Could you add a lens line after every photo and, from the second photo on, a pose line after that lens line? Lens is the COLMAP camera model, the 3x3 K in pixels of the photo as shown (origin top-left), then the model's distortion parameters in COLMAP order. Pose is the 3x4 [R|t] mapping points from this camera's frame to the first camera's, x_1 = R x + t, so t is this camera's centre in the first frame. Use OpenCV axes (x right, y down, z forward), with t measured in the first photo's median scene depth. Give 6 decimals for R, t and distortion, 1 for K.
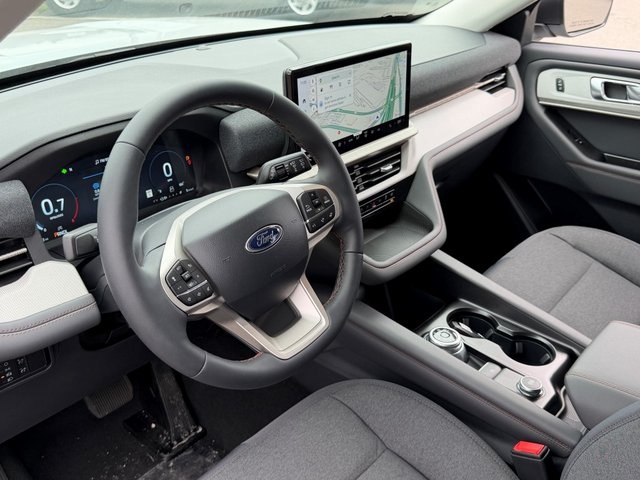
lens RADIAL K [[627.7, 0, 316.6], [0, 627.7, 238.1], [0, 0, 1]] dist [0.118217, 0.000000]
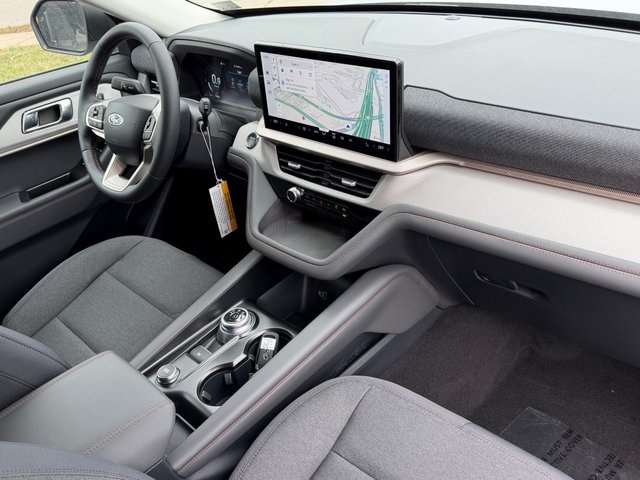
lens RADIAL K [[552.6, 0, 319.8], [0, 552.6, 244.0], [0, 0, 1]] dist [0.086766, -0.030374]
pose [[-0.033703, 0.549470, -0.834833, 0.927723], [-0.347962, 0.776596, 0.525187, -0.498430], [0.936903, 0.308190, 0.165021, 0.921391]]
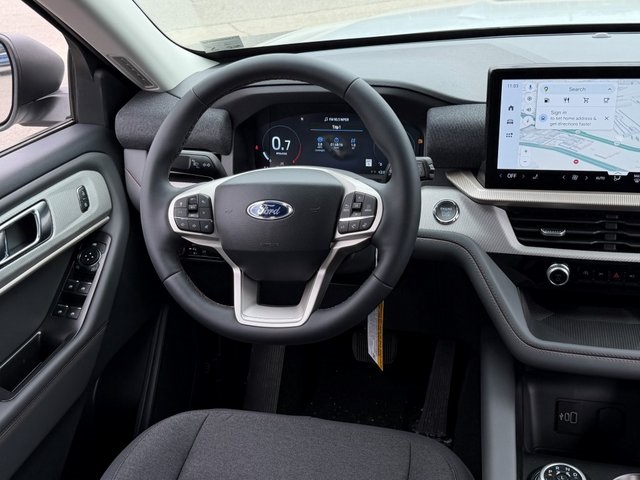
lens RADIAL K [[712.5, 0, 316.3], [0, 712.5, 242.4], [0, 0, 1]] dist [0.061926, 0.000000]
pose [[0.444572, 0.361389, -0.819606, 0.629836], [-0.347711, 0.912875, 0.213908, -0.152916], [0.825502, 0.189888, 0.531497, 0.296147]]
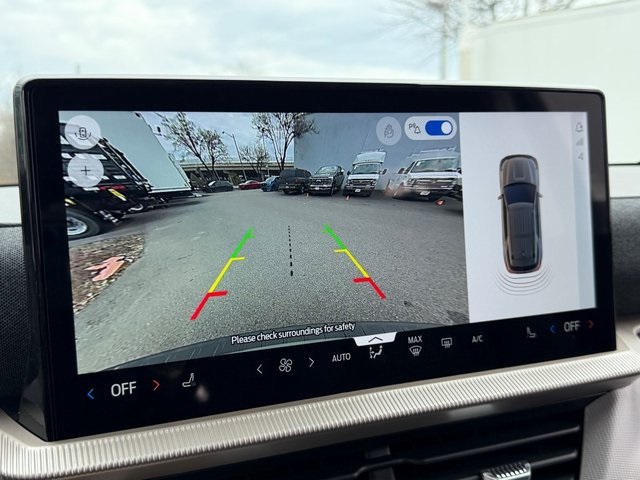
lens RADIAL K [[698.6, 0, 325.6], [0, 698.6, 243.3], [0, 0, 1]] dist [0.044227, 0.000000]
pose [[0.888067, -0.005755, -0.459679, 0.201230], [-0.166828, 0.927723, -0.333913, -0.095045], [0.428376, 0.373224, 0.822920, 0.713077]]
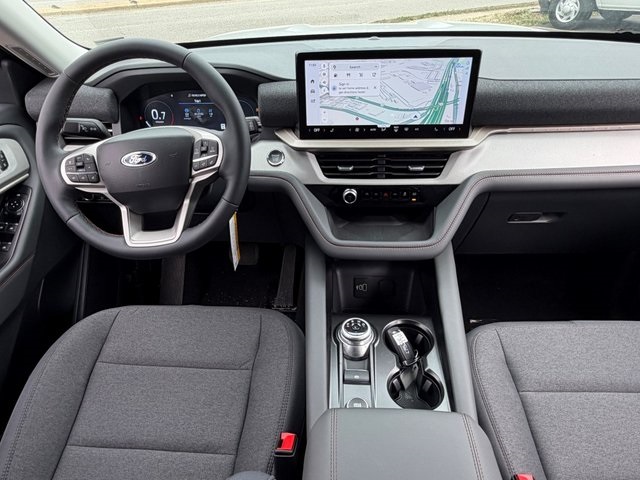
lens RADIAL K [[436.9, 0, 309.9], [0, 436.9, 237.2], [0, 0, 1]] dist [0.008837, -0.007238]
pose [[0.610740, 0.406909, -0.679280, 0.587972], [-0.331698, 0.910436, 0.247149, -0.137798], [0.719008, 0.074372, 0.691011, 0.410795]]
